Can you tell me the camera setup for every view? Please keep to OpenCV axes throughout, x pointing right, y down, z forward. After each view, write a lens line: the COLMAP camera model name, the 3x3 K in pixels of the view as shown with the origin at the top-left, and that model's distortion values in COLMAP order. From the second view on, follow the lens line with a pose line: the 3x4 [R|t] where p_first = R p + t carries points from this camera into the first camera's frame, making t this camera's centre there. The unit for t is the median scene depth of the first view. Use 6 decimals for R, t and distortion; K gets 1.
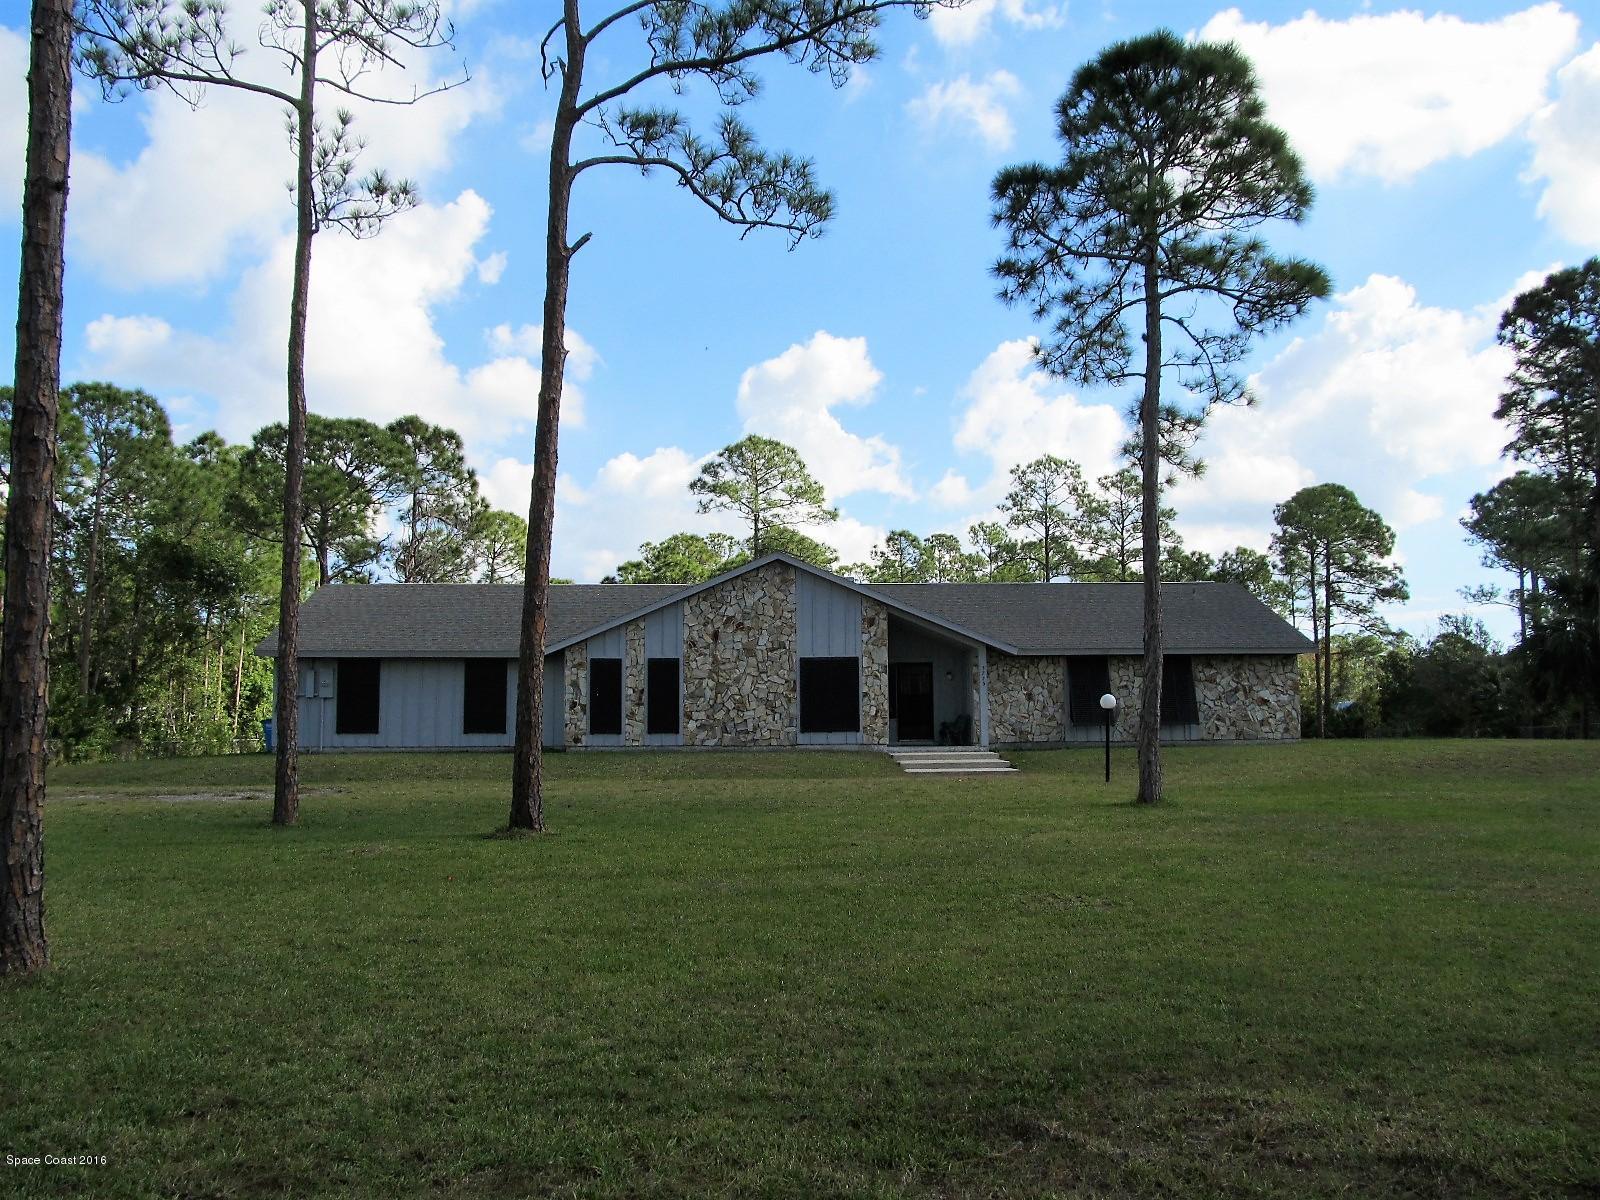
lens RADIAL K [[1305.5, 0, 800.0], [0, 1305.5, 600.0], [0, 0, 1]] dist [0.004498, 0.002130]
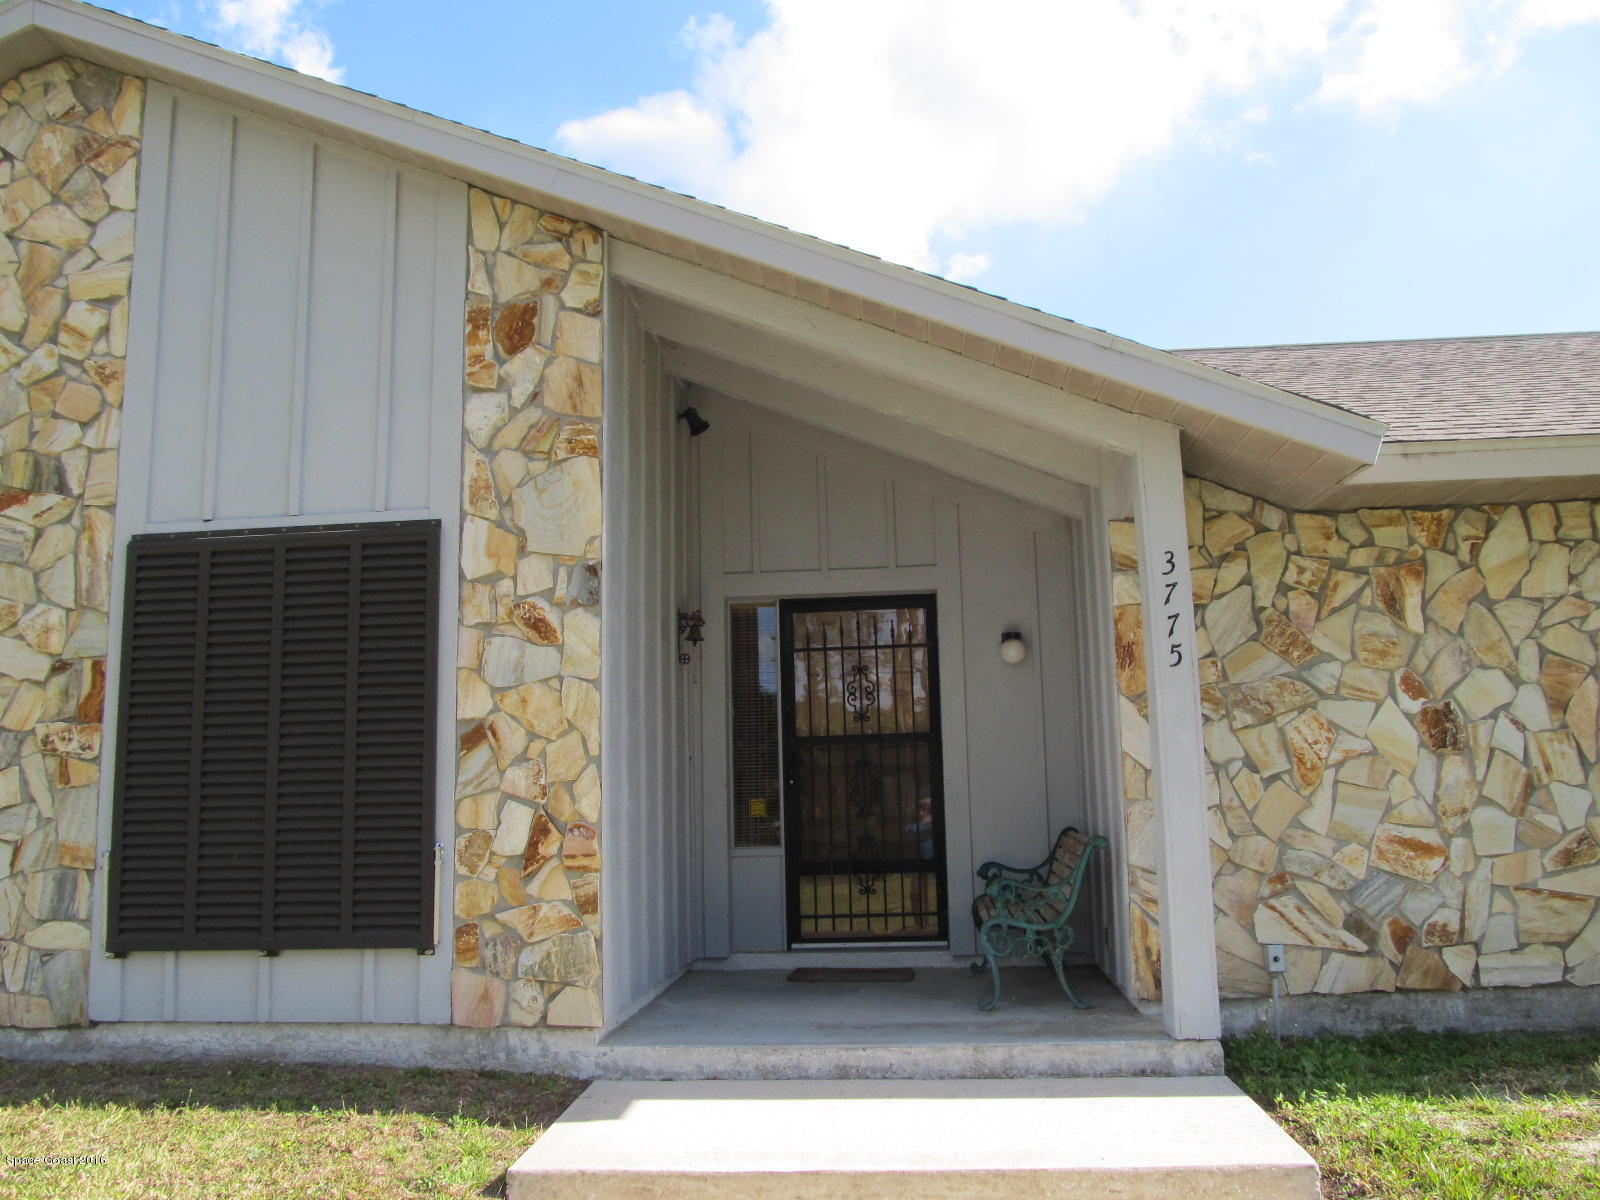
lens RADIAL K [[1315.2, 0, 800.0], [0, 1315.2, 600.0], [0, 0, 1]] dist [-0.053903, 0.000888]
pose [[0.988871, -0.032748, -0.145124, 0.119599], [0.026600, 0.998673, -0.044097, 0.064013], [0.146376, 0.039746, 0.988430, 0.839039]]
